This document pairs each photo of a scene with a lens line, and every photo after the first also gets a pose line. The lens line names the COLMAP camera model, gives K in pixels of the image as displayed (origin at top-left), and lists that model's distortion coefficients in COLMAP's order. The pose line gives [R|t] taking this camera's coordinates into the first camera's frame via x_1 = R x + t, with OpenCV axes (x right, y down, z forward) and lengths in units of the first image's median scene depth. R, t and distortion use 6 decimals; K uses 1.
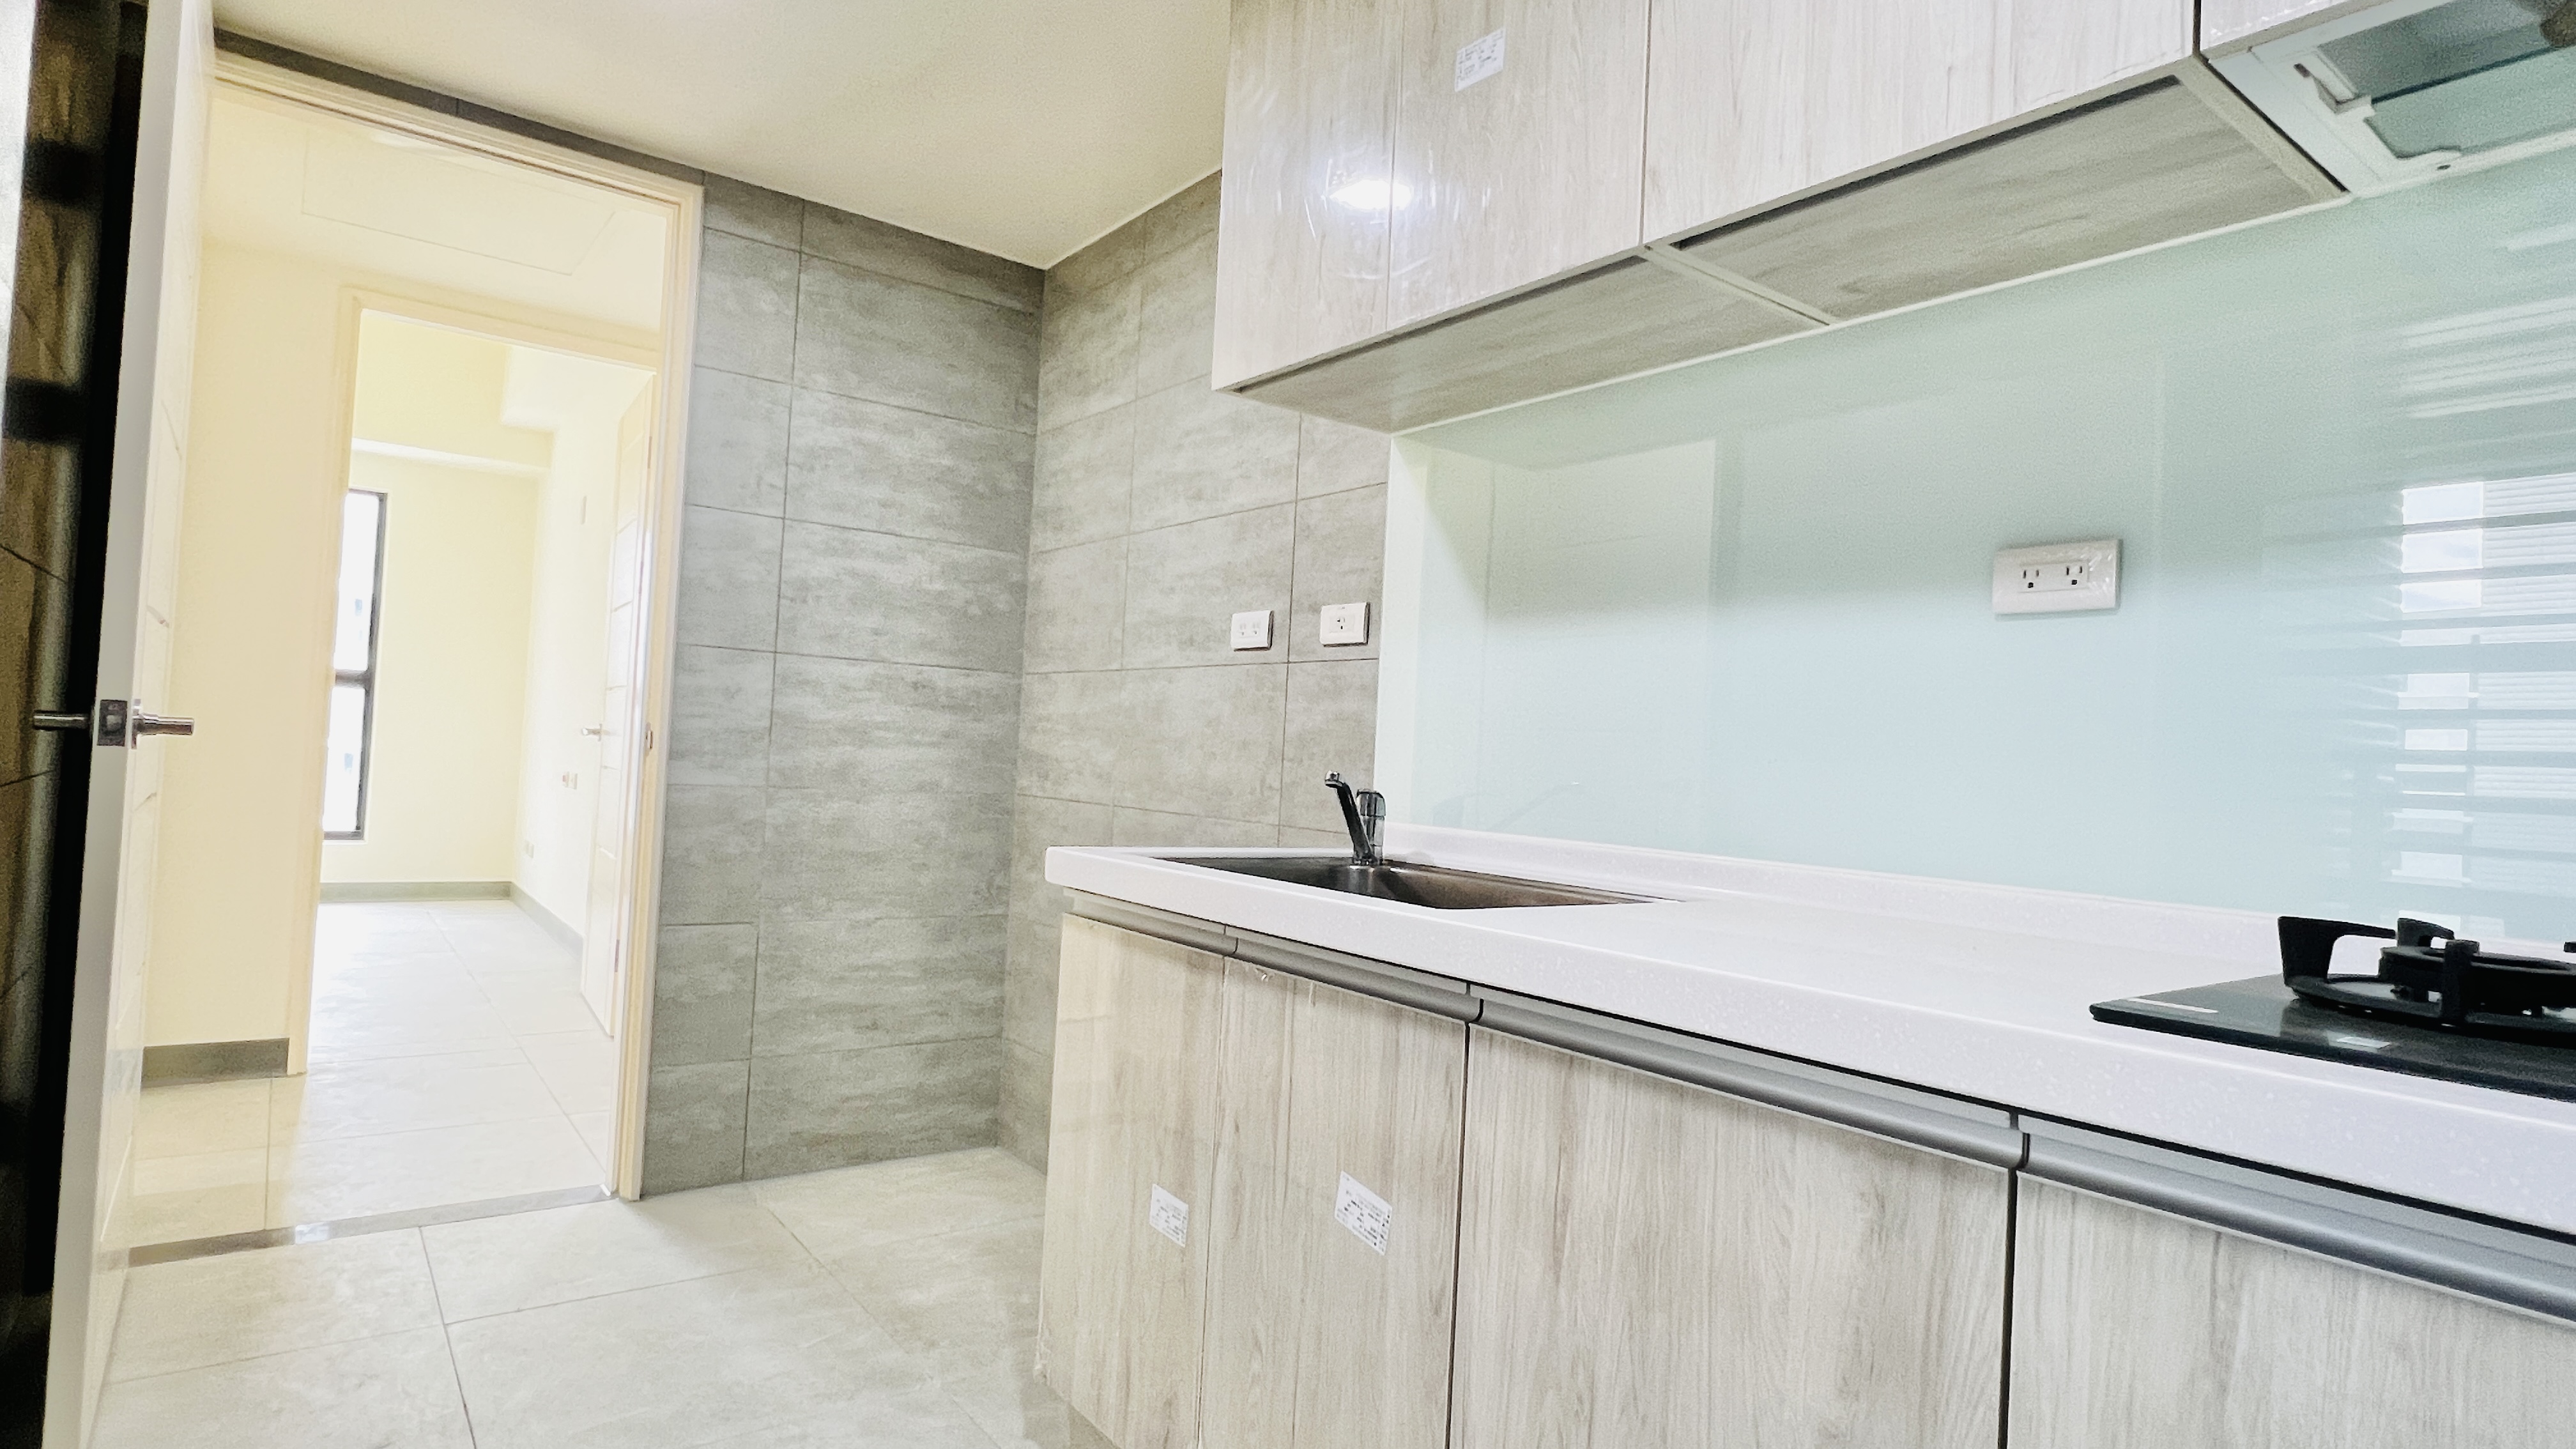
lens RADIAL K [[1315.4, 0, 1277.7], [0, 1315.4, 720.7], [0, 0, 1]] dist [0.001181, -0.001691]
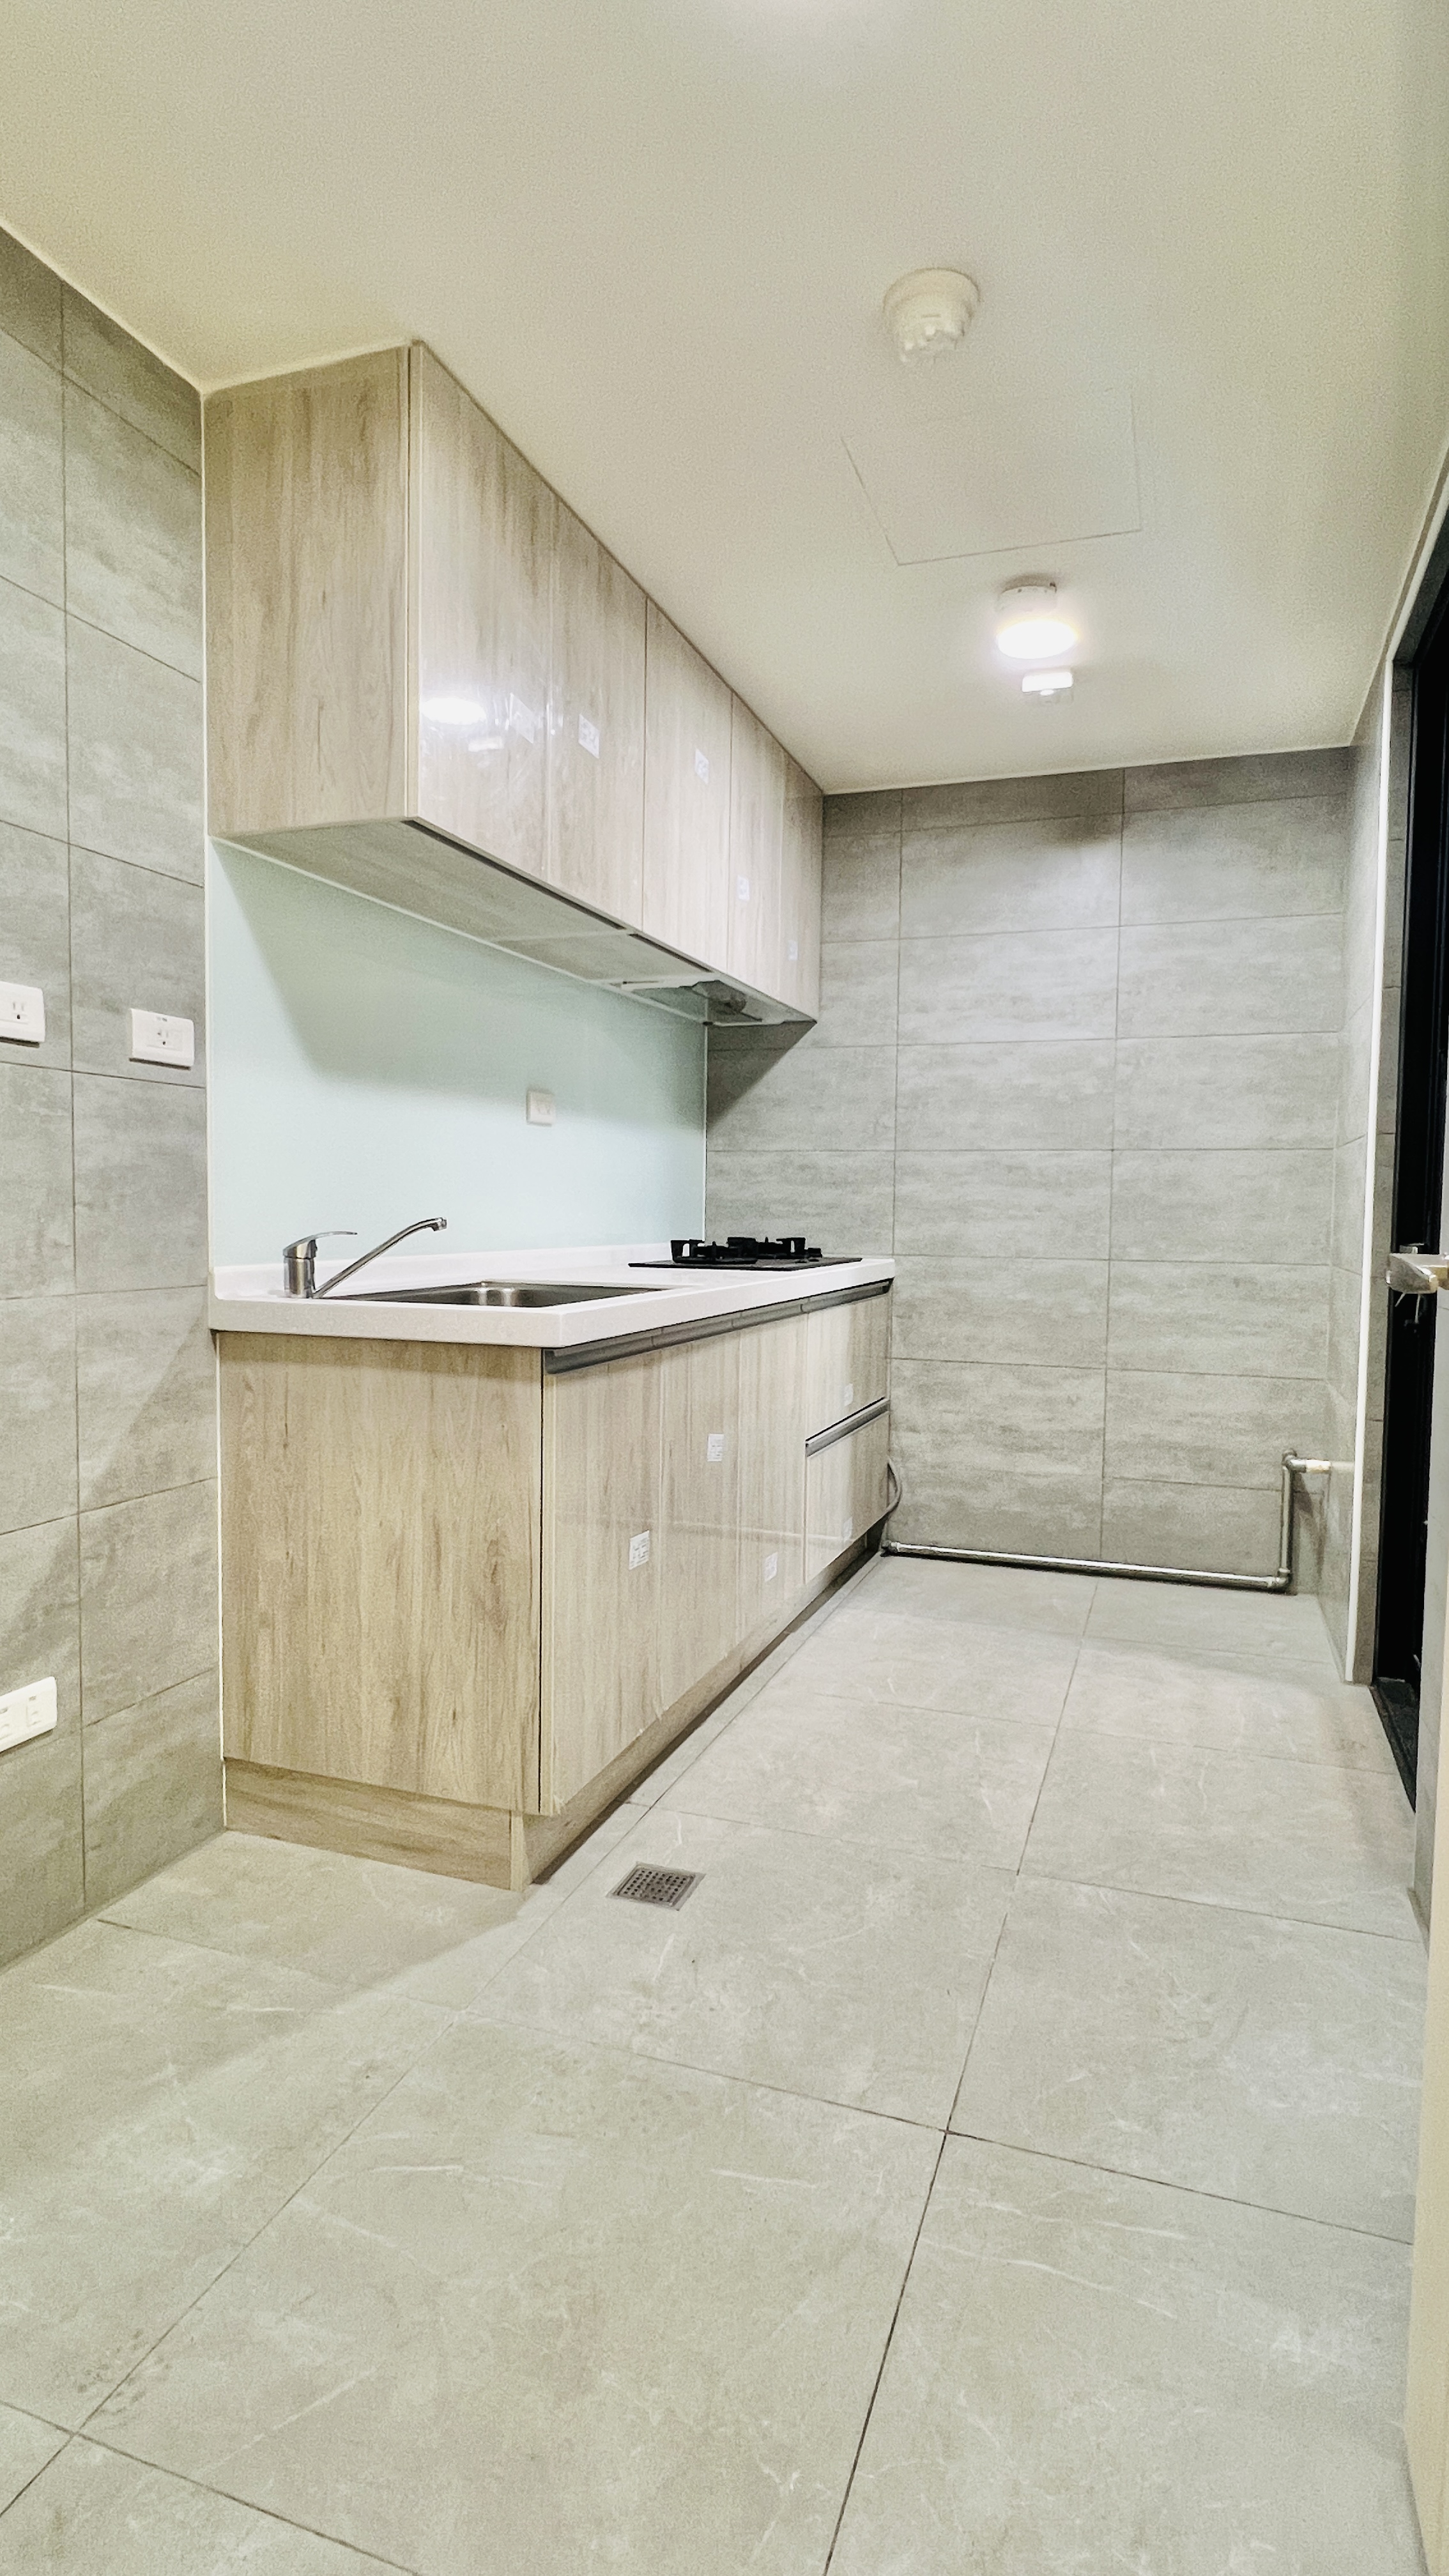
lens RADIAL K [[1315.4, 0, 729.6], [0, 1315.4, 1281.7], [0, 0, 1]] dist [0.001181, -0.001691]
pose [[-0.550283, -0.105748, 0.828255, -0.737469], [-0.065815, 0.994355, 0.083228, -0.011787], [-0.832380, -0.008712, -0.554136, 1.003330]]
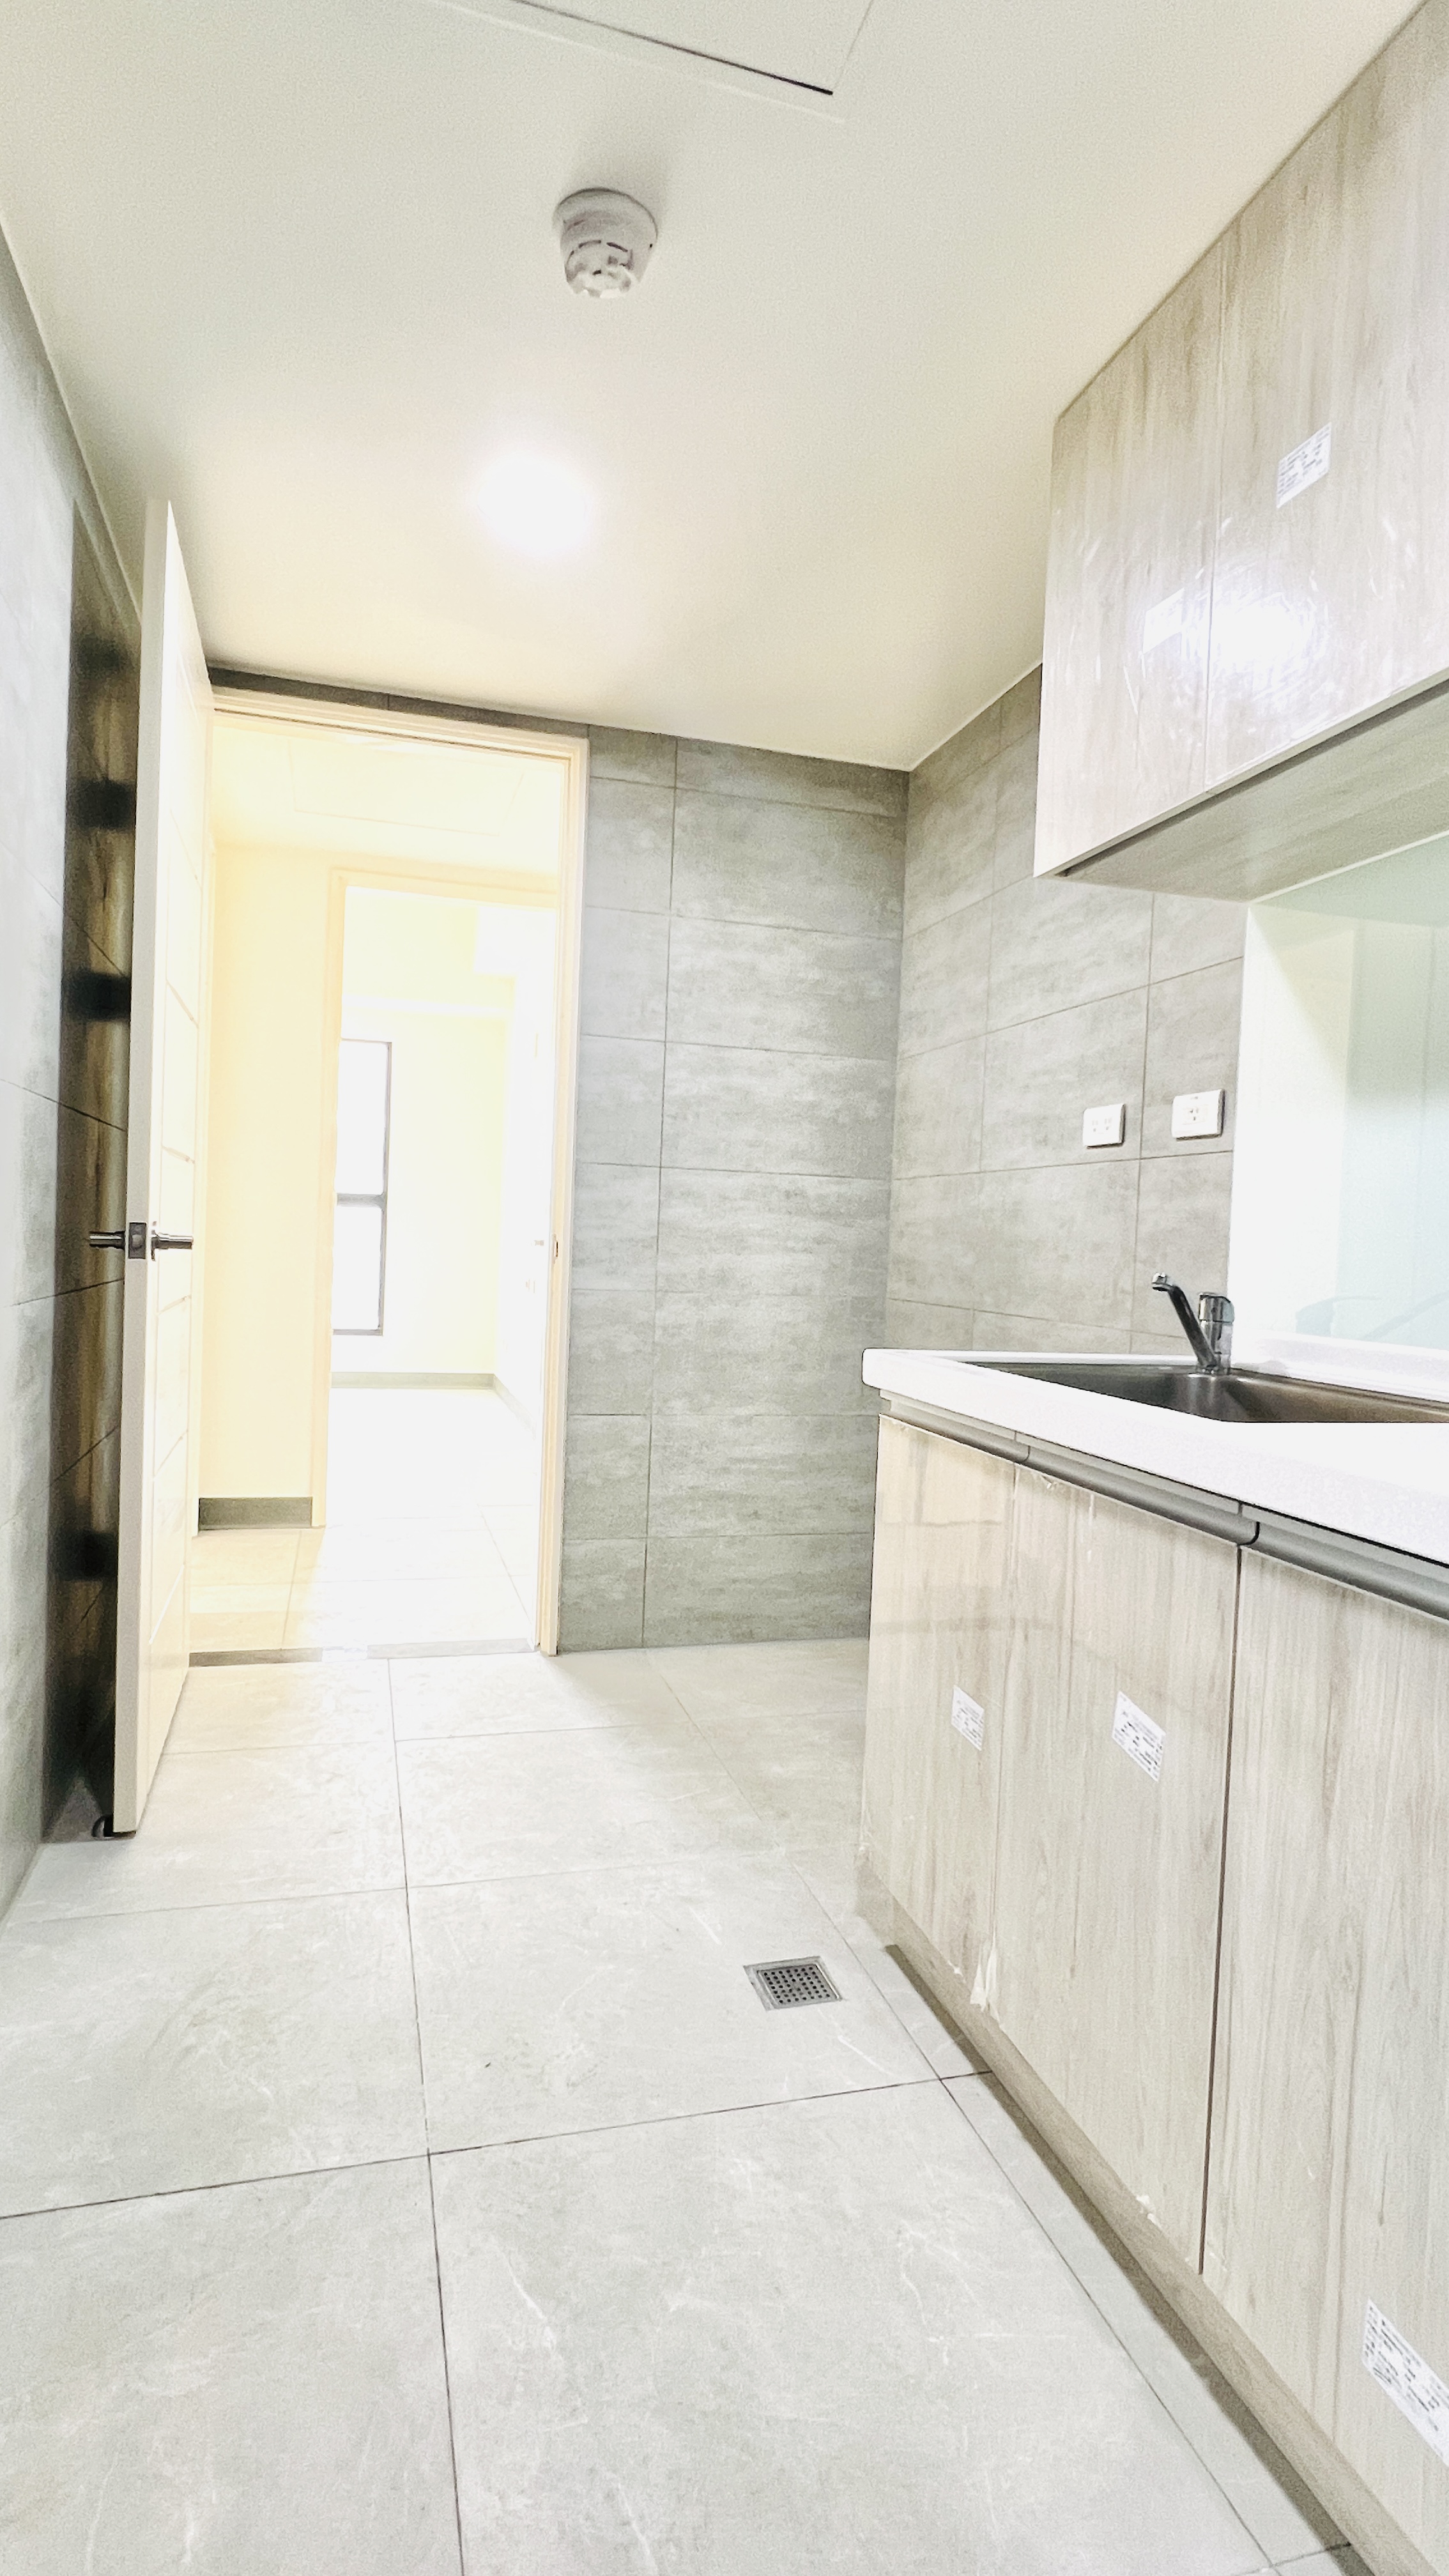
lens RADIAL K [[1315.4, 0, 729.6], [0, 1315.4, 1281.7], [0, 0, 1]] dist [0.001181, -0.001691]
pose [[0.934466, -0.003636, -0.356033, 0.062198], [0.018902, 0.999044, 0.039407, 0.001040], [0.355550, -0.043554, 0.933642, 0.009215]]
